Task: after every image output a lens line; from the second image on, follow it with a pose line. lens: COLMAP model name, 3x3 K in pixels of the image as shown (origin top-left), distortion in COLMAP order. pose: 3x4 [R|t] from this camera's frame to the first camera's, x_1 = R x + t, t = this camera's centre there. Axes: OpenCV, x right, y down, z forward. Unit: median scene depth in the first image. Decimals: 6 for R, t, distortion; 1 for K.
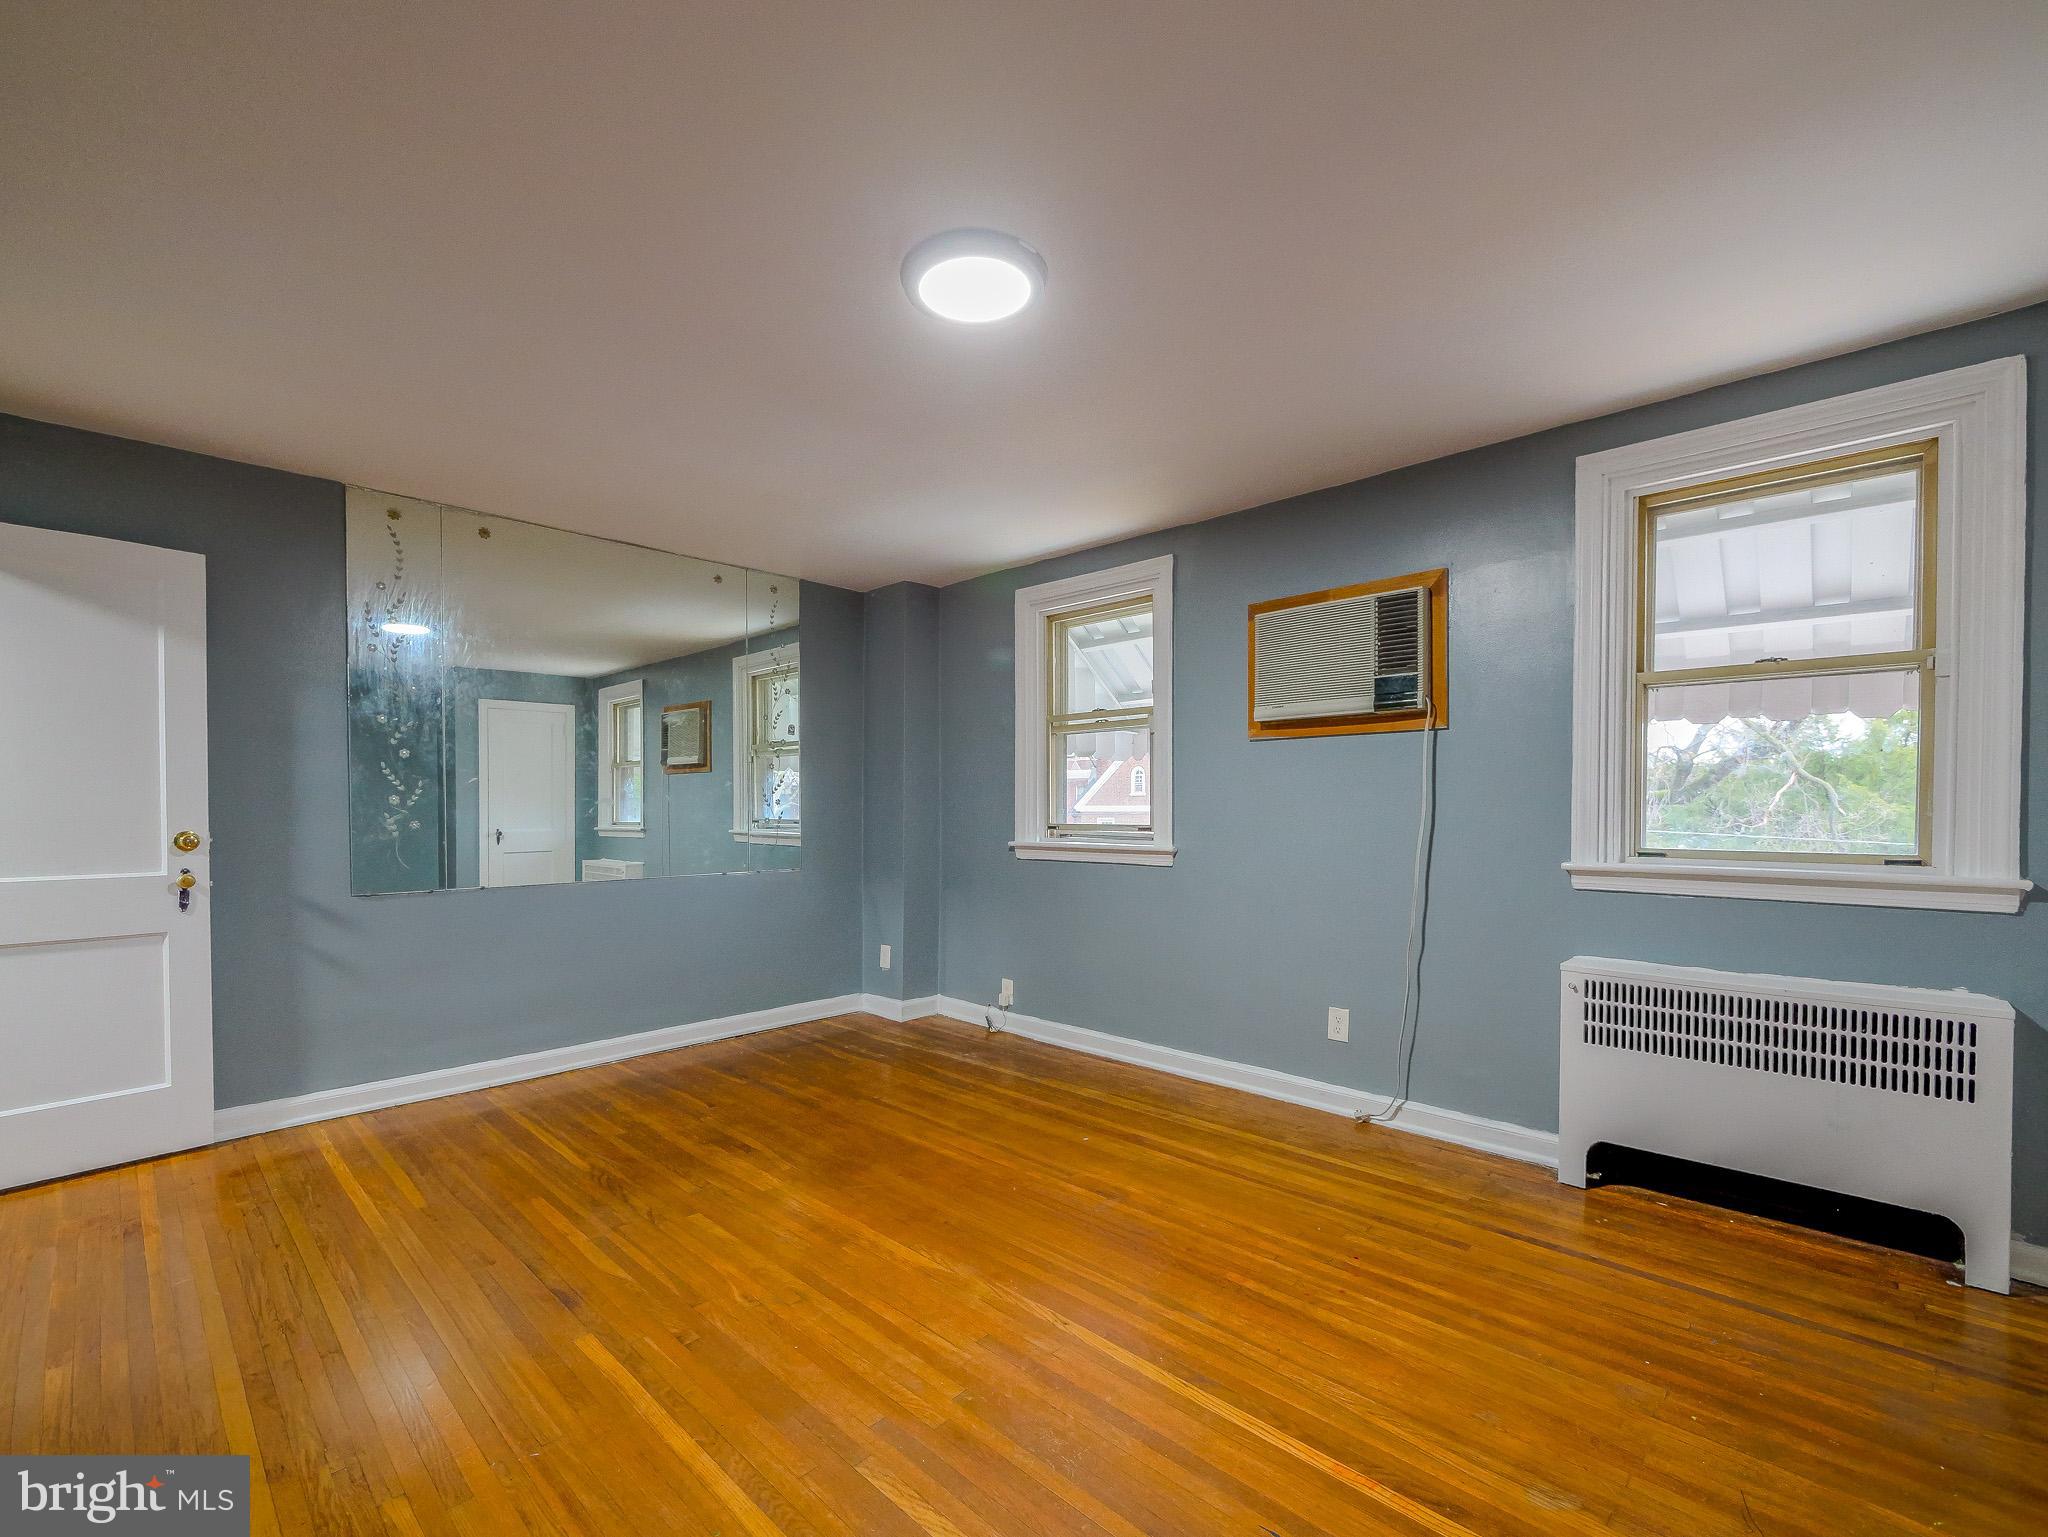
lens RADIAL K [[877.8, 0, 1016.7], [0, 877.8, 820.6], [0, 0, 1]] dist [-0.002082, -0.000364]
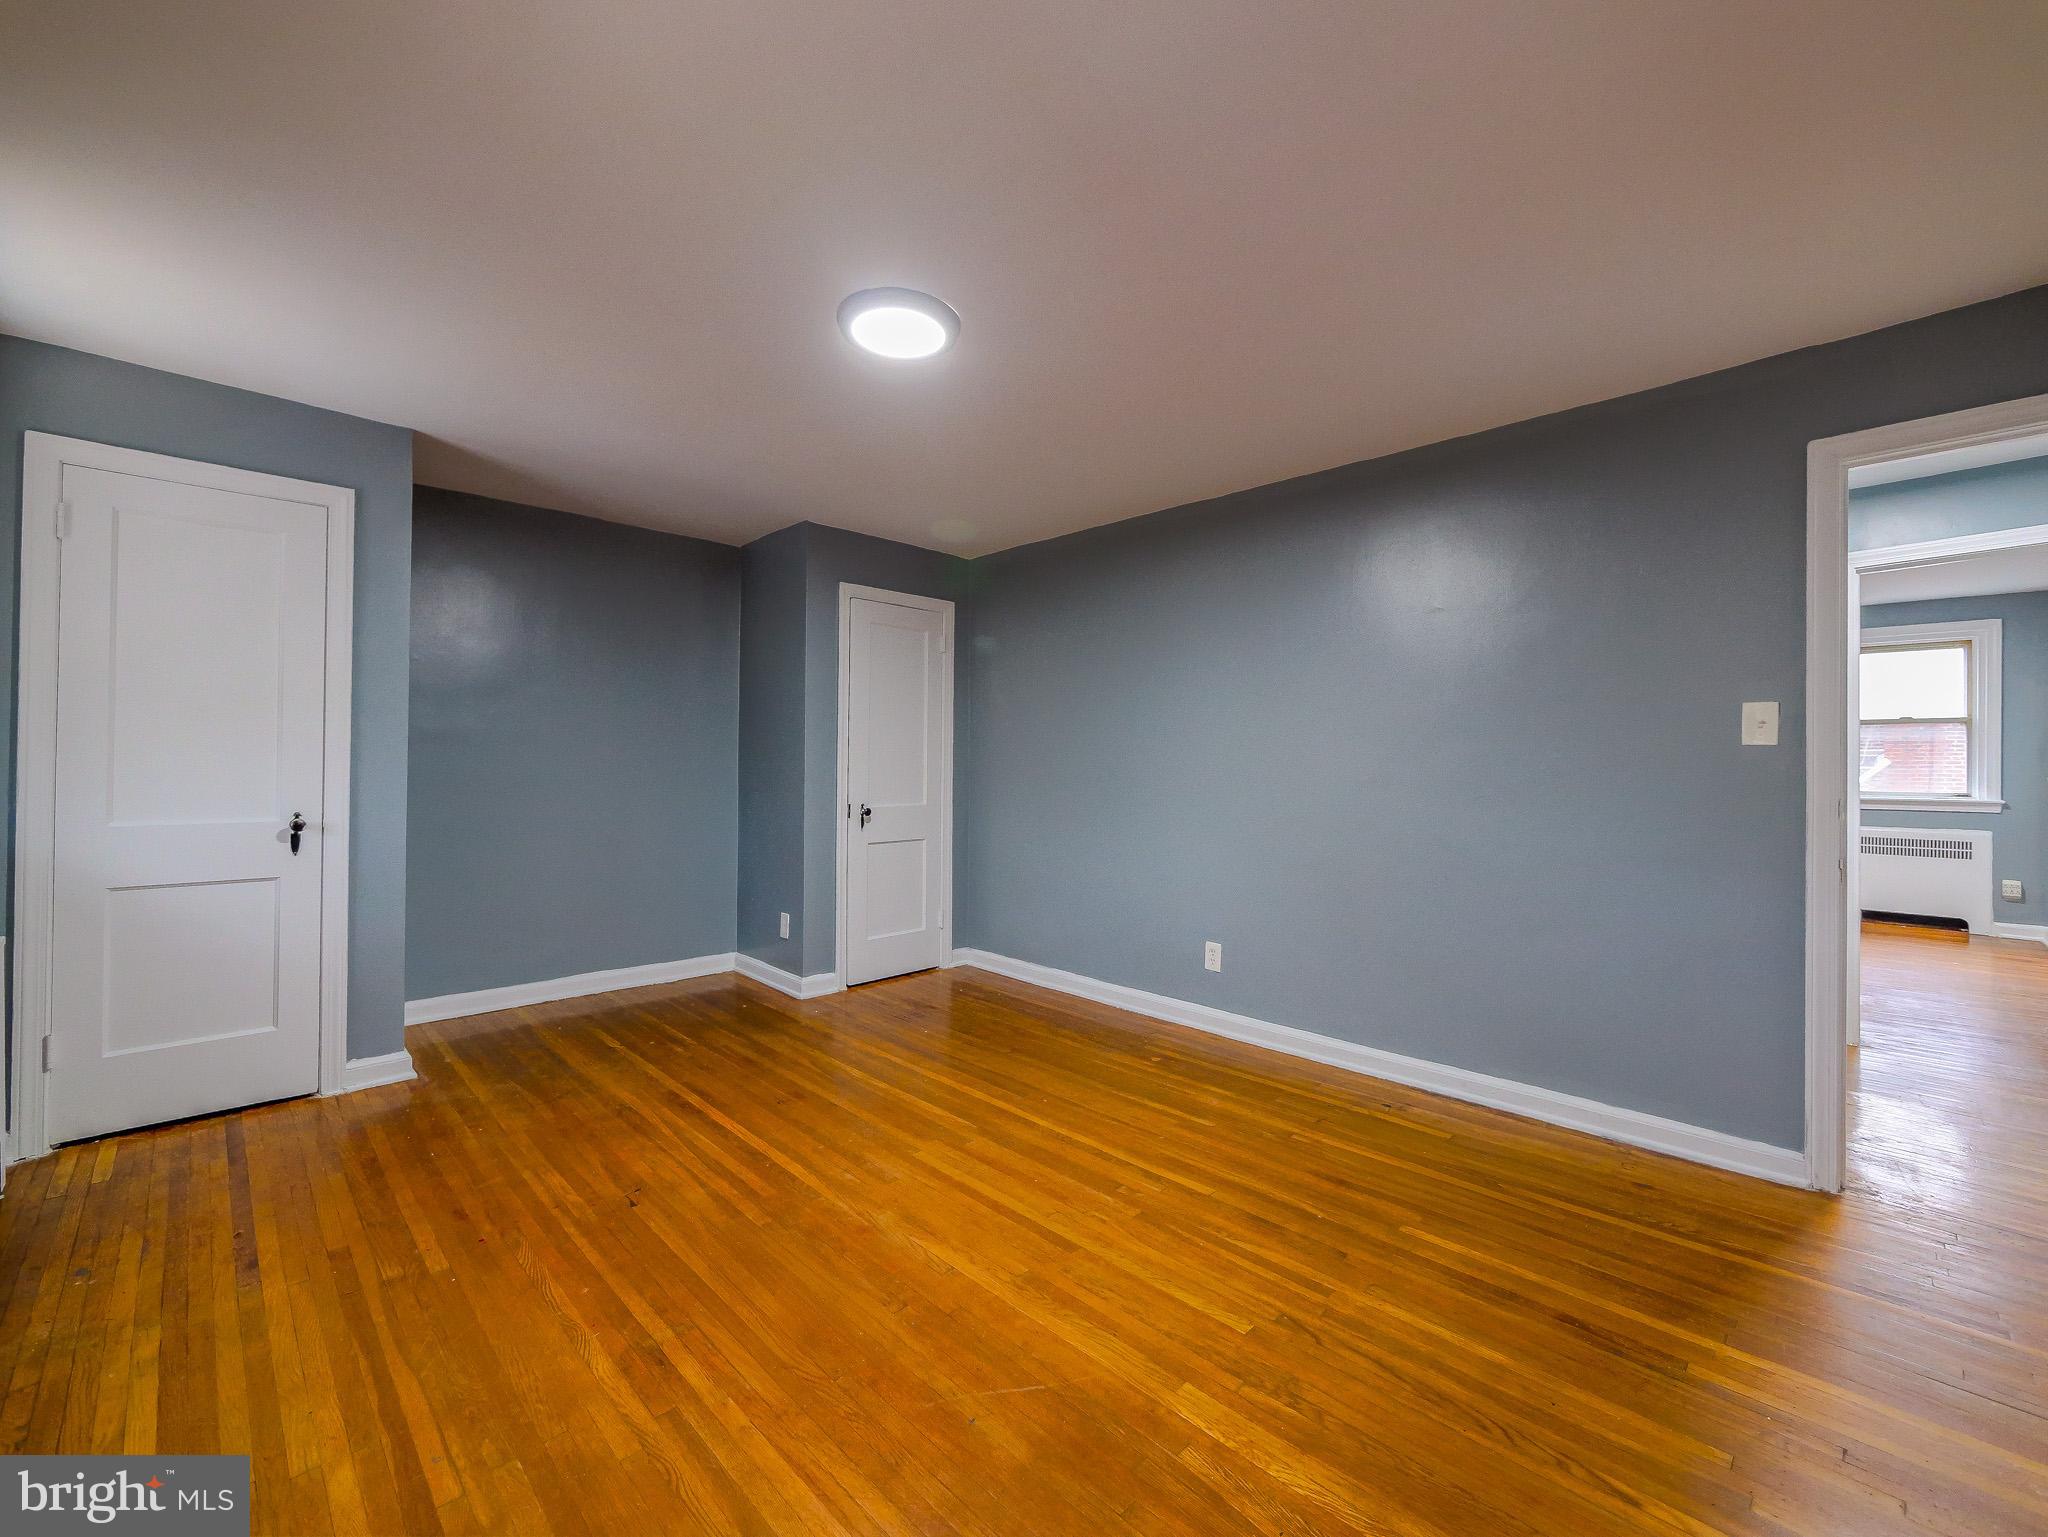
lens RADIAL K [[850.7, 0, 1014.4], [0, 850.7, 755.3], [0, 0, 1]] dist [-0.004317, -0.000383]
pose [[-0.999312, -0.006456, 0.036524, -0.159796], [-0.006324, 0.999973, 0.003735, -0.023184], [-0.036547, 0.003502, -0.999326, 1.385873]]
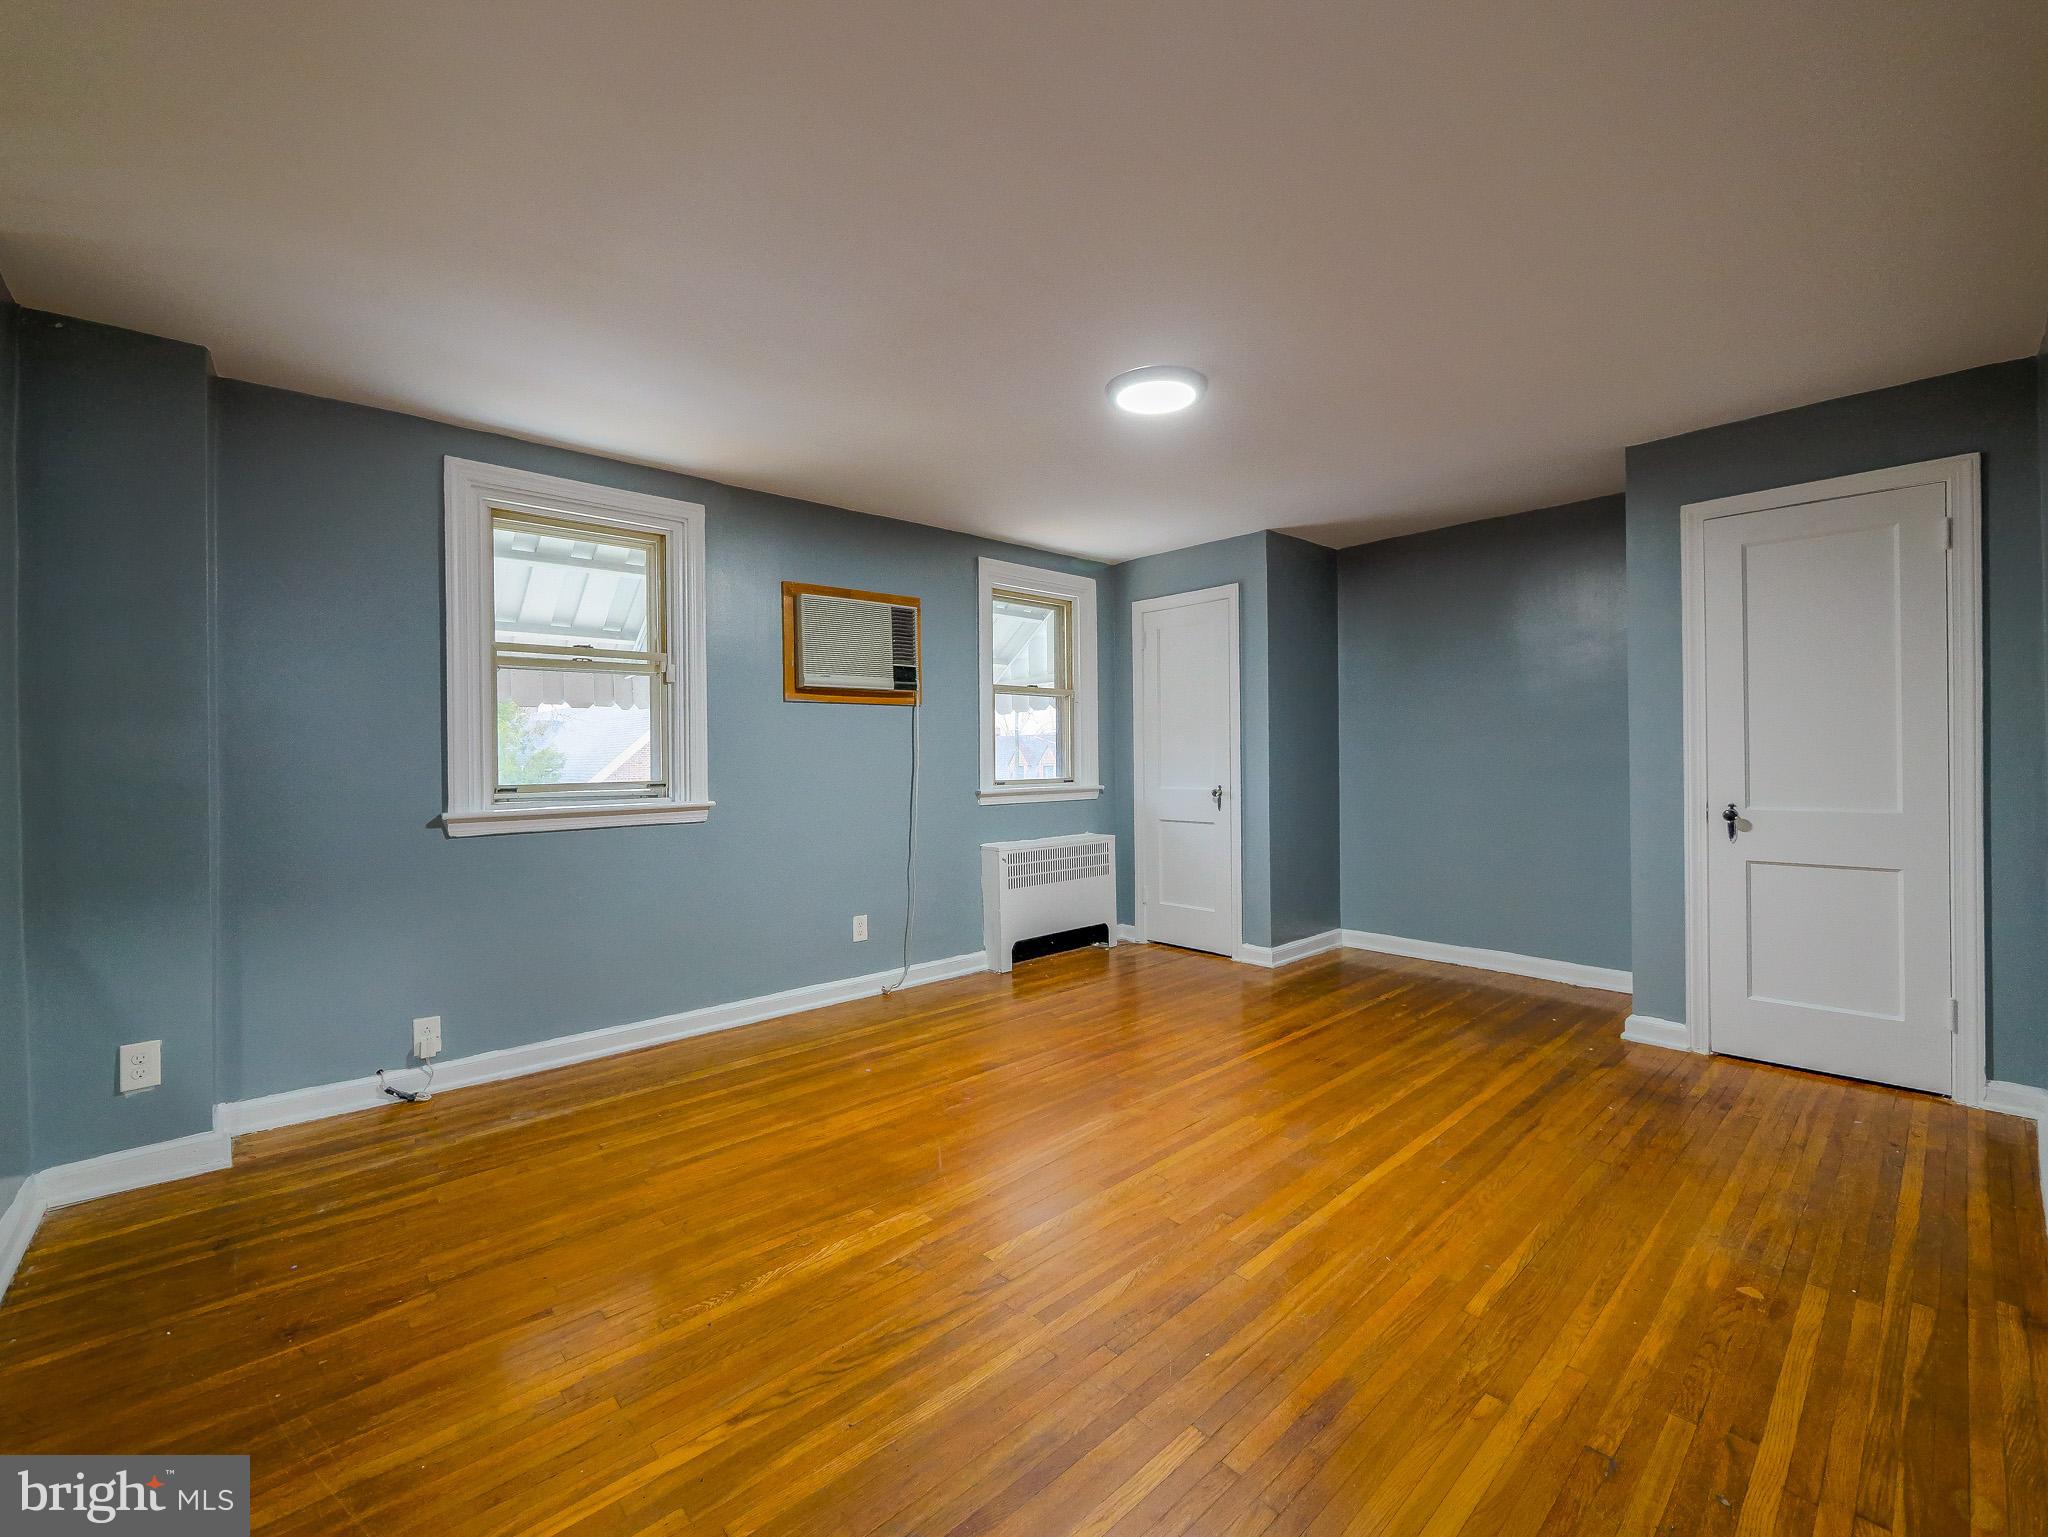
lens RADIAL K [[850.7, 0, 1014.4], [0, 850.7, 755.3], [0, 0, 1]] dist [-0.004317, -0.000383]
pose [[0.082025, 0.002222, 0.996628, -0.937138], [0.026972, 0.999626, -0.004449, -0.010332], [-0.996265, 0.027246, 0.081934, 0.727825]]
